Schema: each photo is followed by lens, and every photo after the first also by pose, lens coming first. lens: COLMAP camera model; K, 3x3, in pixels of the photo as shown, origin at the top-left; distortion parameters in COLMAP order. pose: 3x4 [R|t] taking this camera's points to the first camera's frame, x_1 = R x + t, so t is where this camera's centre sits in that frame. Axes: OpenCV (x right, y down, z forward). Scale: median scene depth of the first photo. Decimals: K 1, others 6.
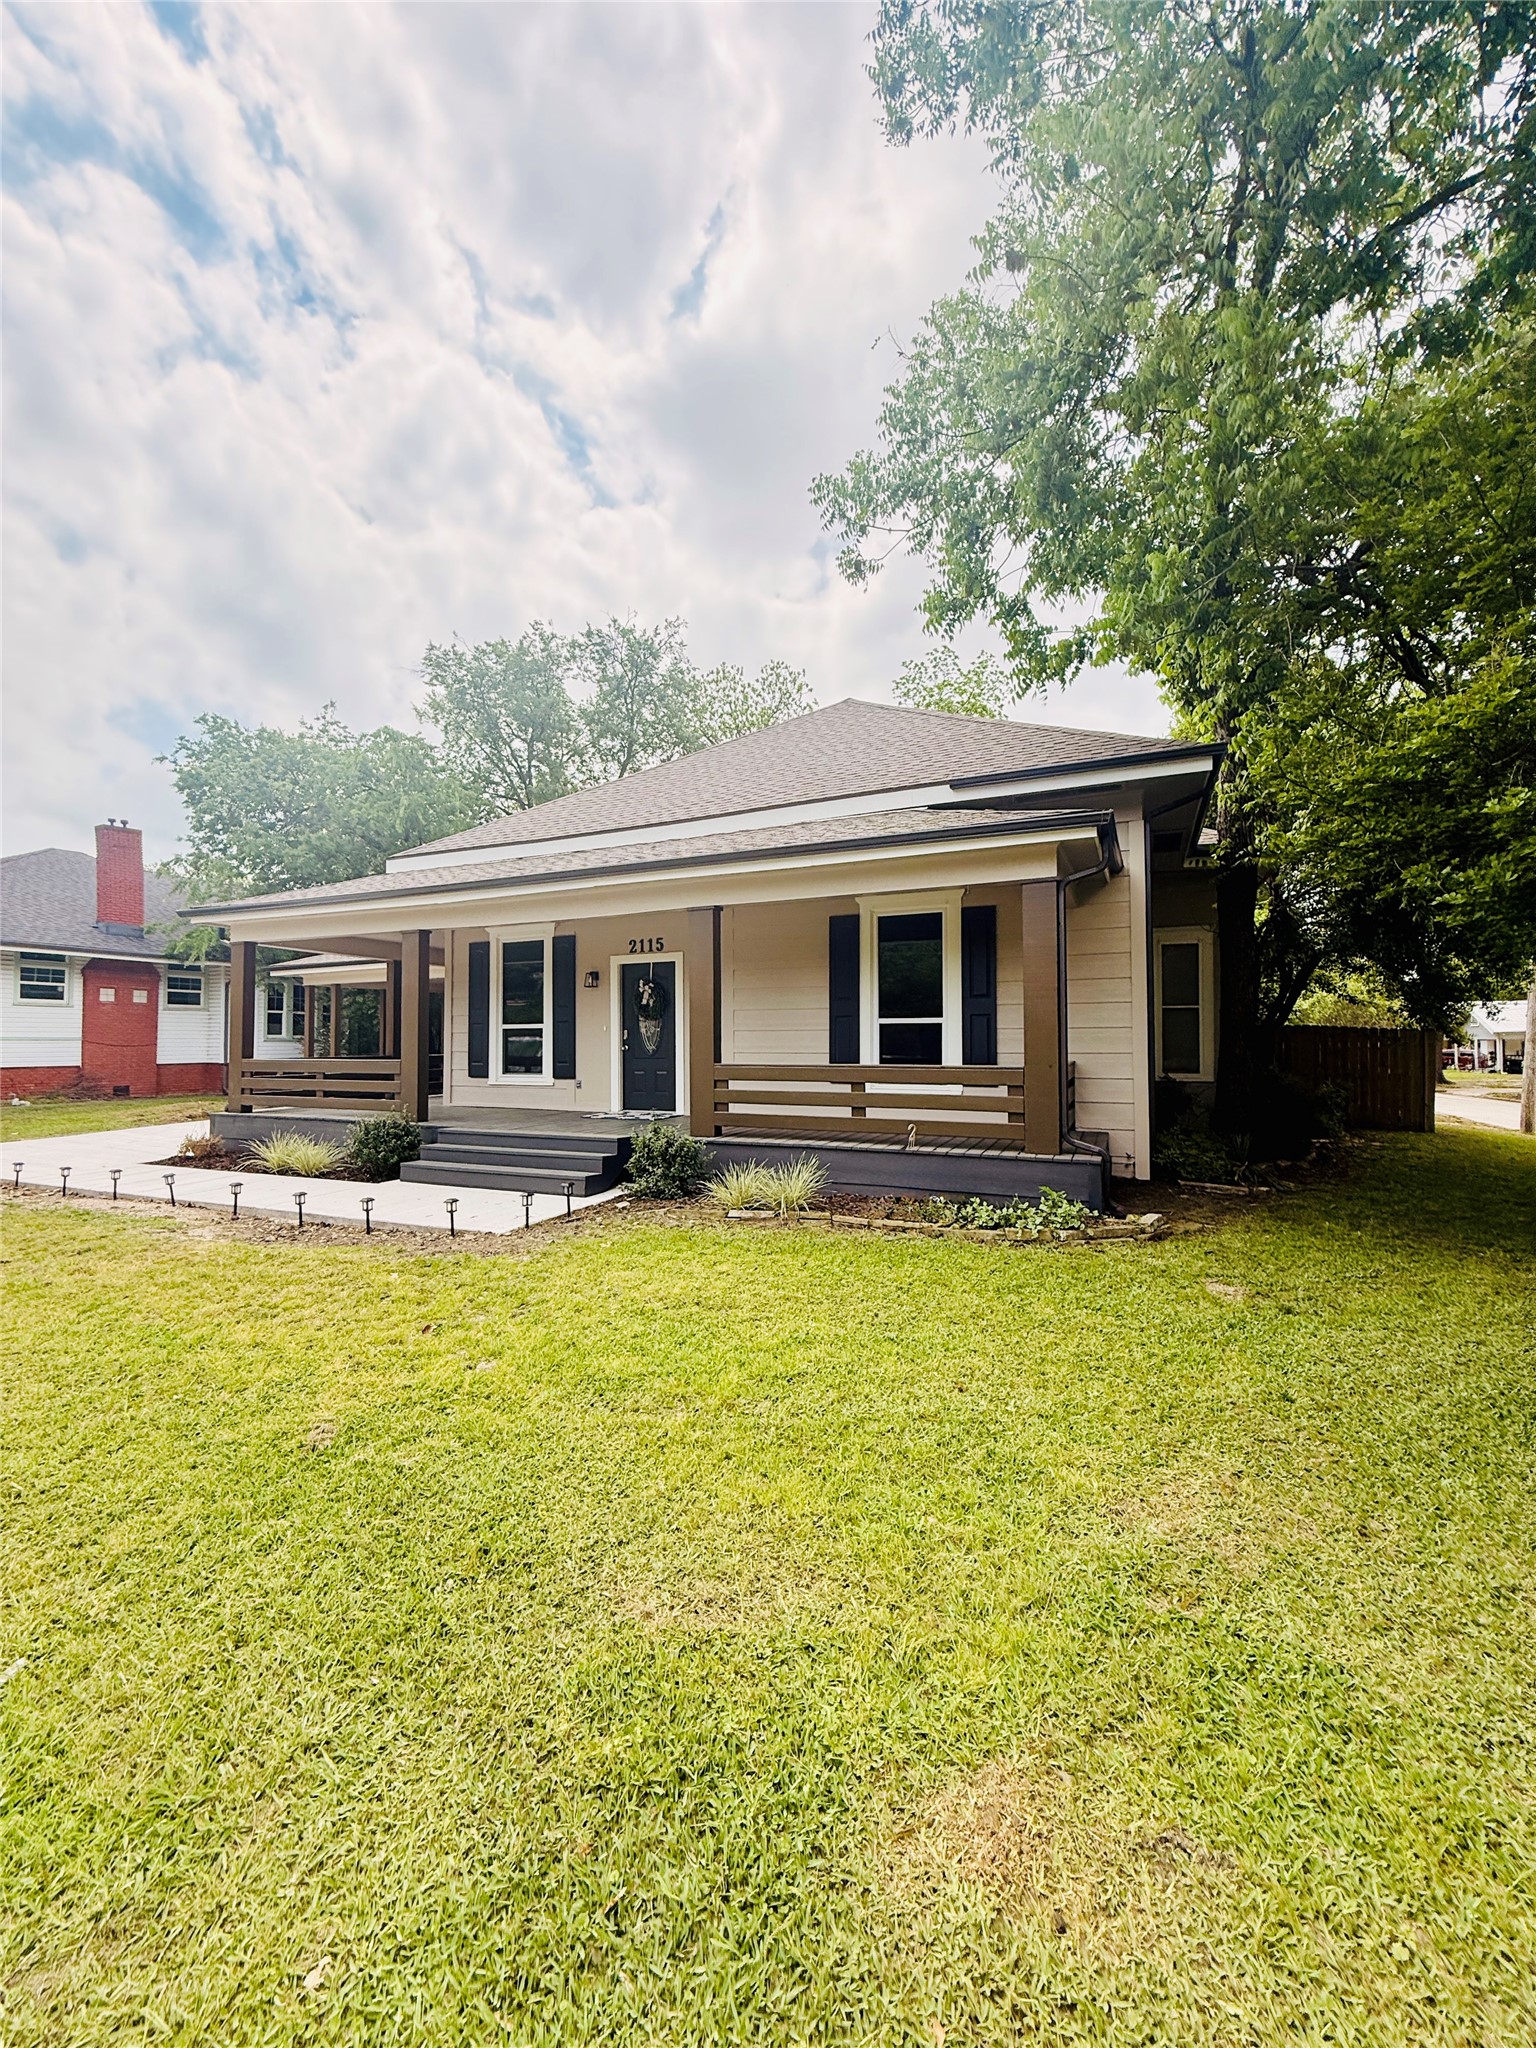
lens RADIAL K [[817.5, 0, 778.6], [0, 817.5, 1011.4], [0, 0, 1]] dist [-0.001412, -0.000101]
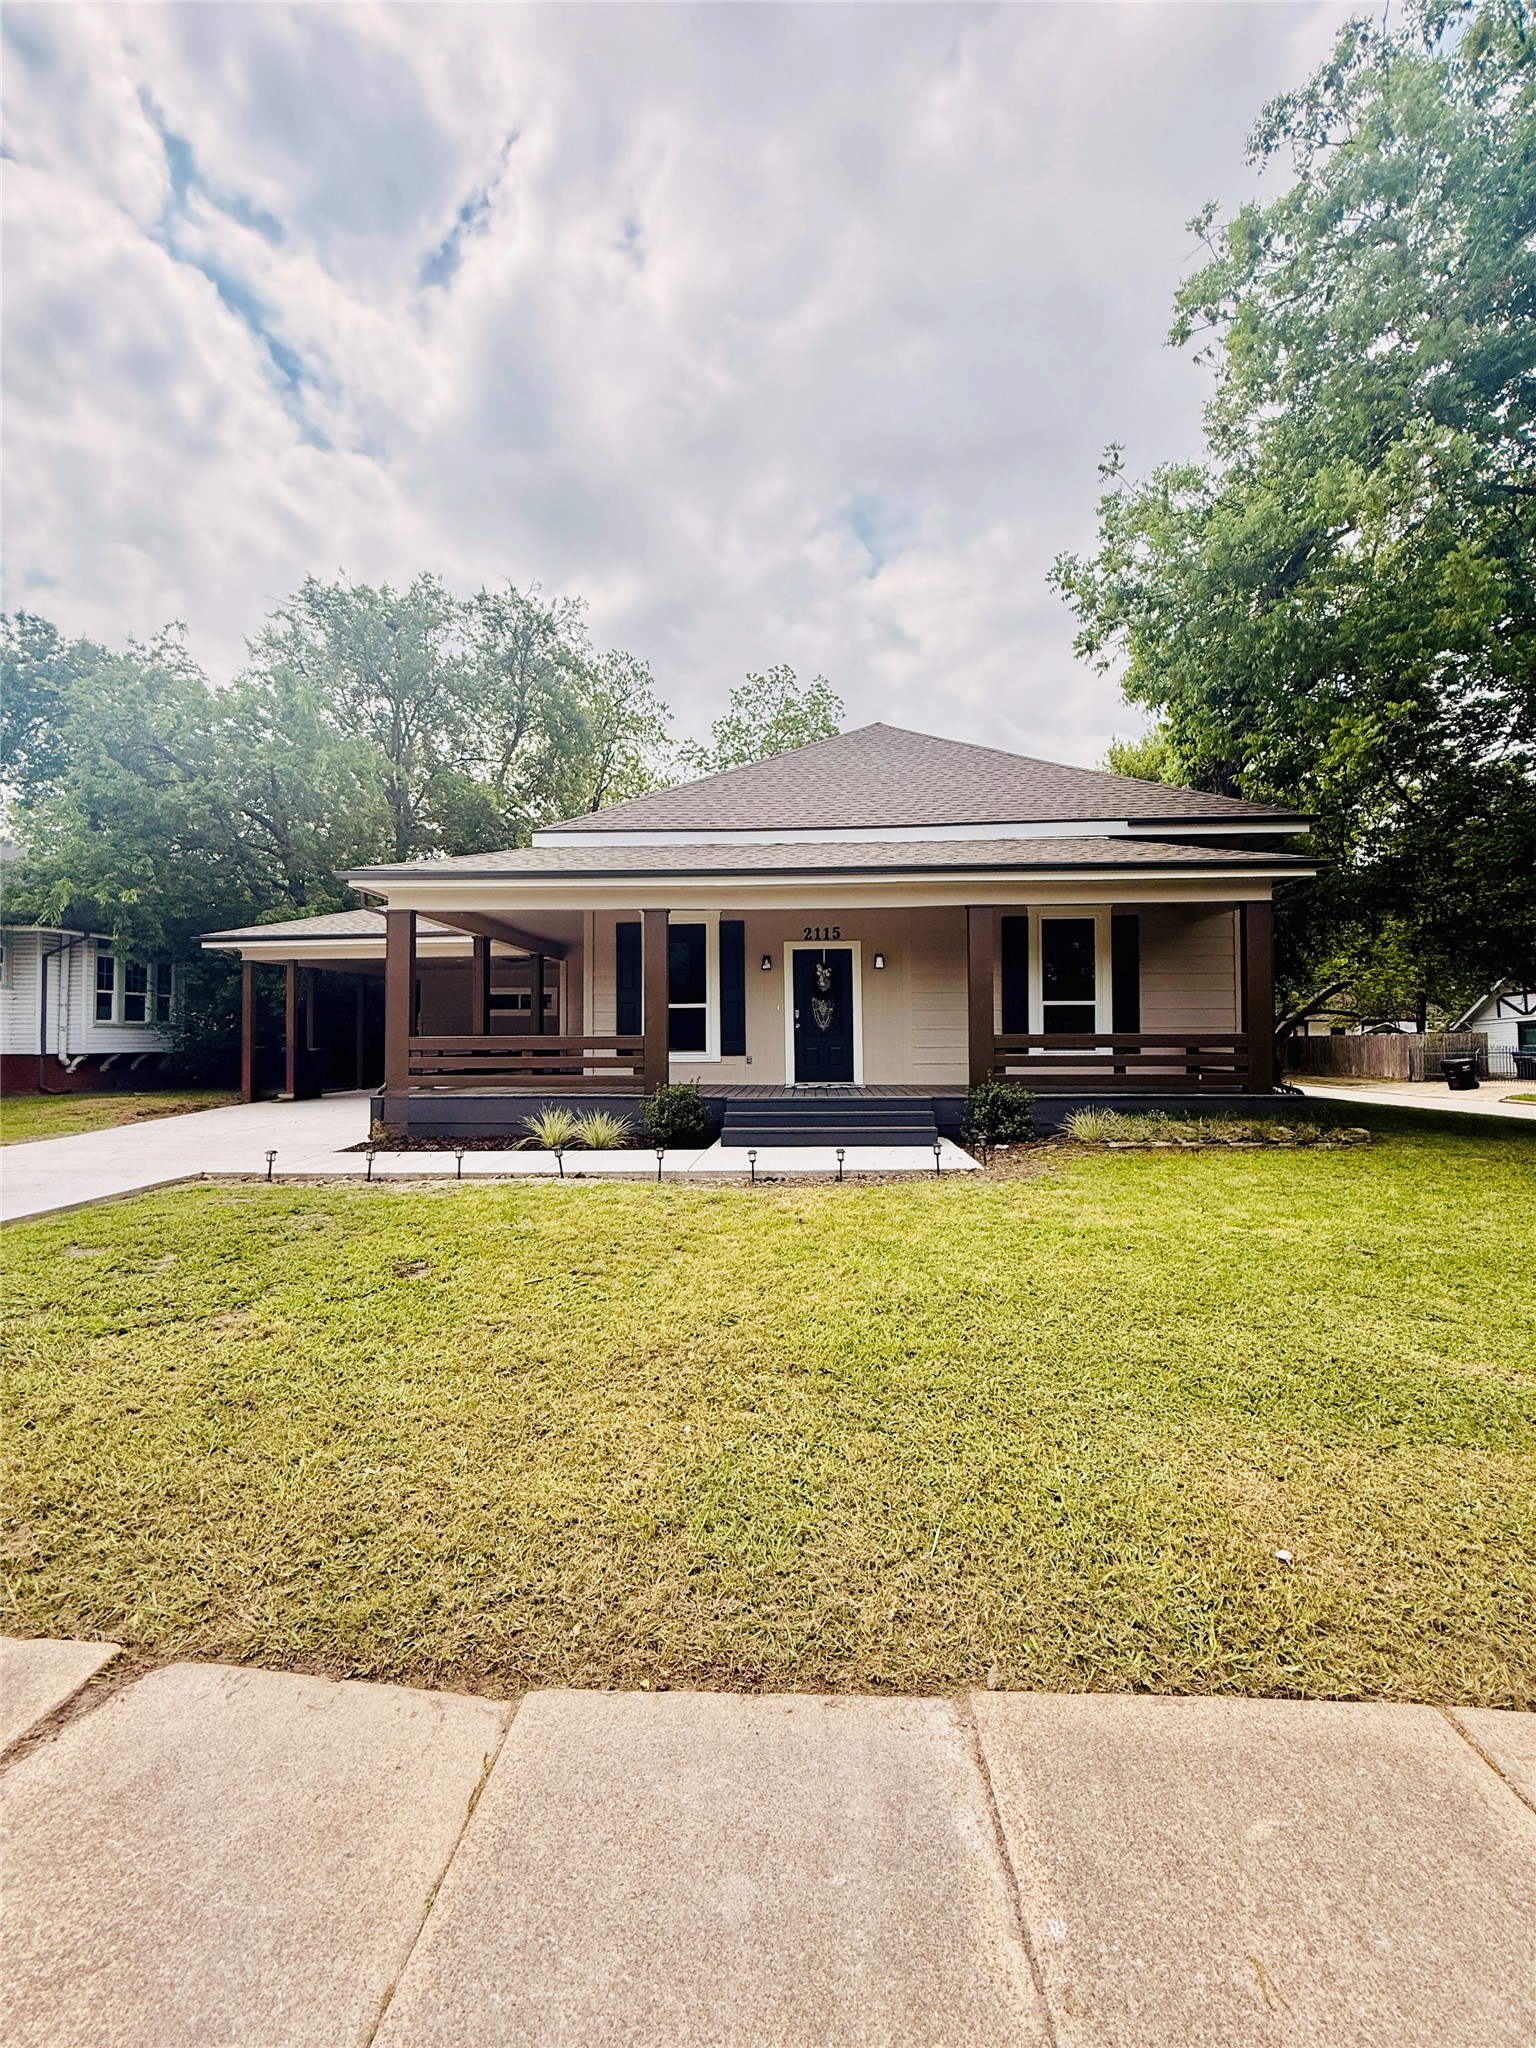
lens RADIAL K [[817.5, 0, 778.6], [0, 817.5, 1011.4], [0, 0, 1]] dist [-0.001412, -0.000101]
pose [[0.932039, 0.009230, 0.362239, -0.624407], [-0.011299, 0.999930, 0.003594, 0.021859], [-0.362181, -0.007442, 0.932078, -0.013703]]
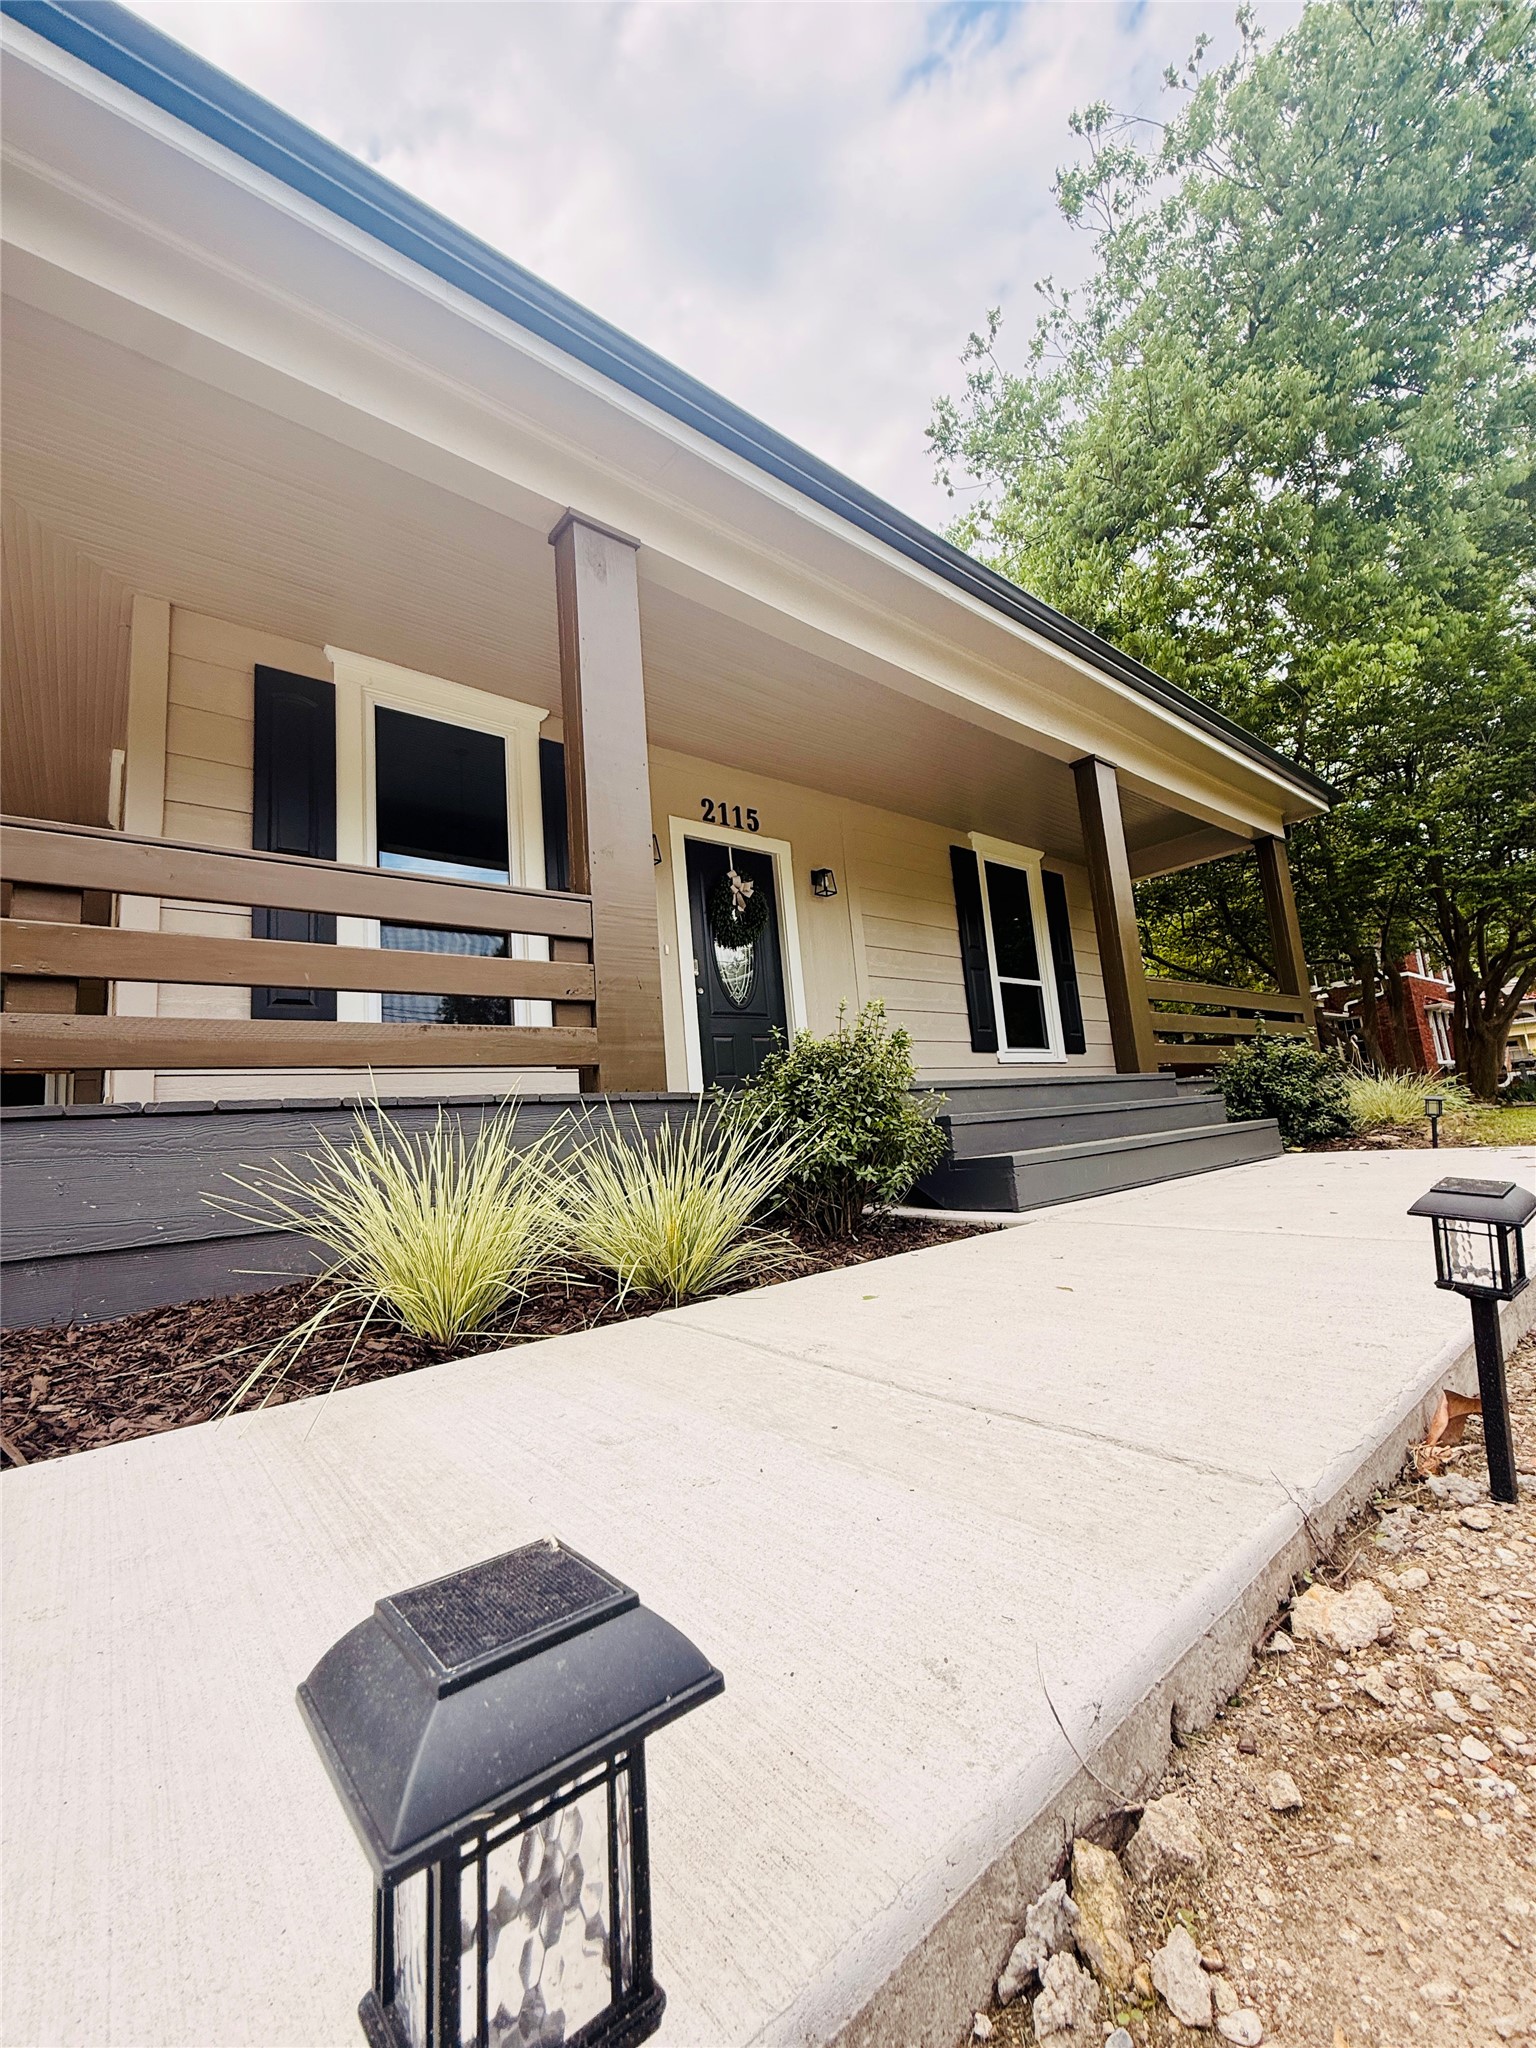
lens RADIAL K [[817.5, 0, 778.6], [0, 817.5, 1011.4], [0, 0, 1]] dist [-0.001412, -0.000101]
pose [[0.438738, 0.100514, 0.892976, -0.646189], [0.038212, 0.990739, -0.130293, 0.130325], [-0.897802, 0.091287, 0.430834, 0.746789]]
